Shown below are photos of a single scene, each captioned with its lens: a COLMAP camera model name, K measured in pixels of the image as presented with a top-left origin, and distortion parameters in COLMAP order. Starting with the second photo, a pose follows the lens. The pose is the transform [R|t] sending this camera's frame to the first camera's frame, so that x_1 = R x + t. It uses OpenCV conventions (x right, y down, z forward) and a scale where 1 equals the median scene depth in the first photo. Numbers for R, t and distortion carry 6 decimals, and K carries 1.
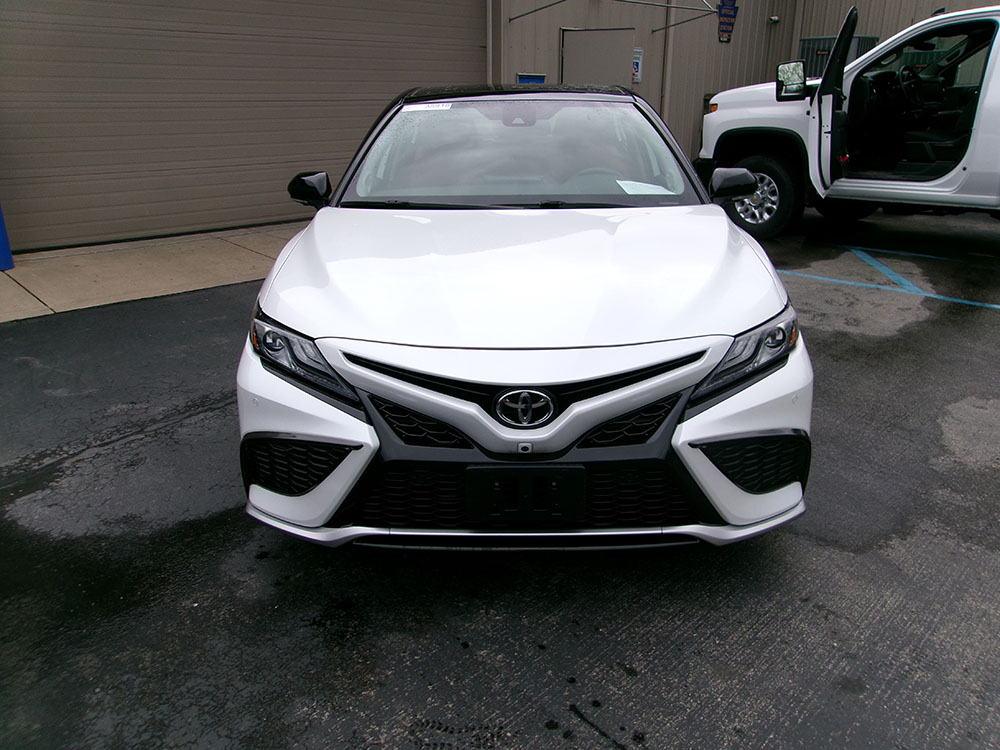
lens RADIAL K [[787.3, 0, 467.3], [0, 787.3, 378.8], [0, 0, 1]] dist [-0.001980, 0.002272]
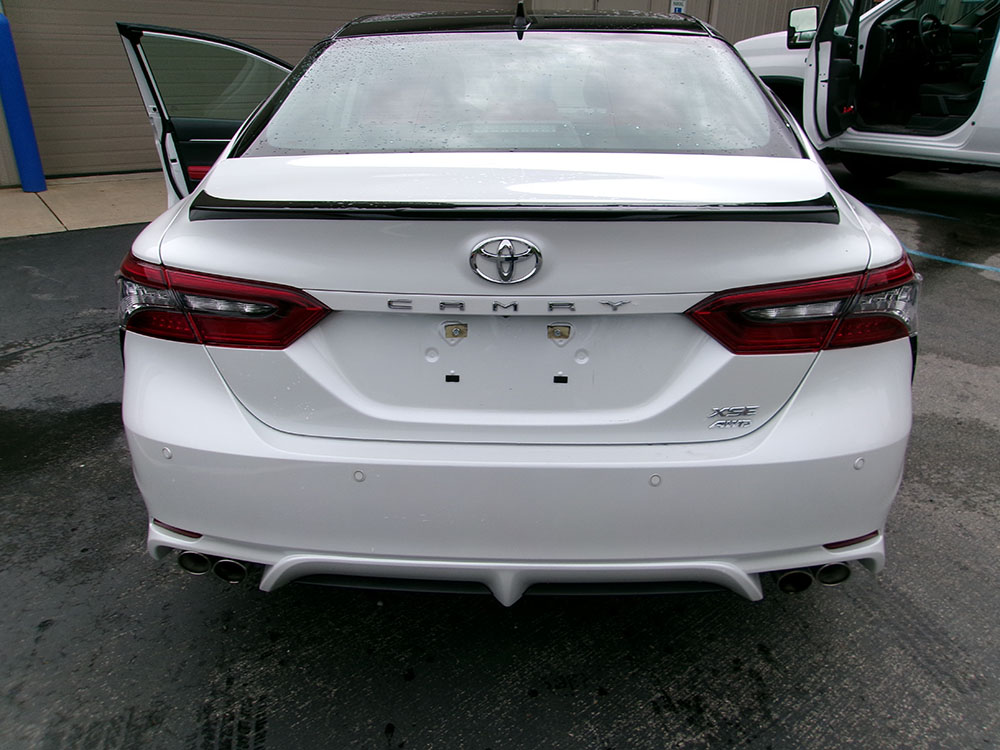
lens RADIAL K [[787.3, 0, 467.3], [0, 787.3, 378.8], [0, 0, 1]] dist [-0.001980, 0.002272]
pose [[0.993777, 0.060776, -0.093342, 0.129543], [-0.055297, 0.996653, 0.060201, 0.022655], [0.096689, -0.054665, 0.993812, -0.039480]]
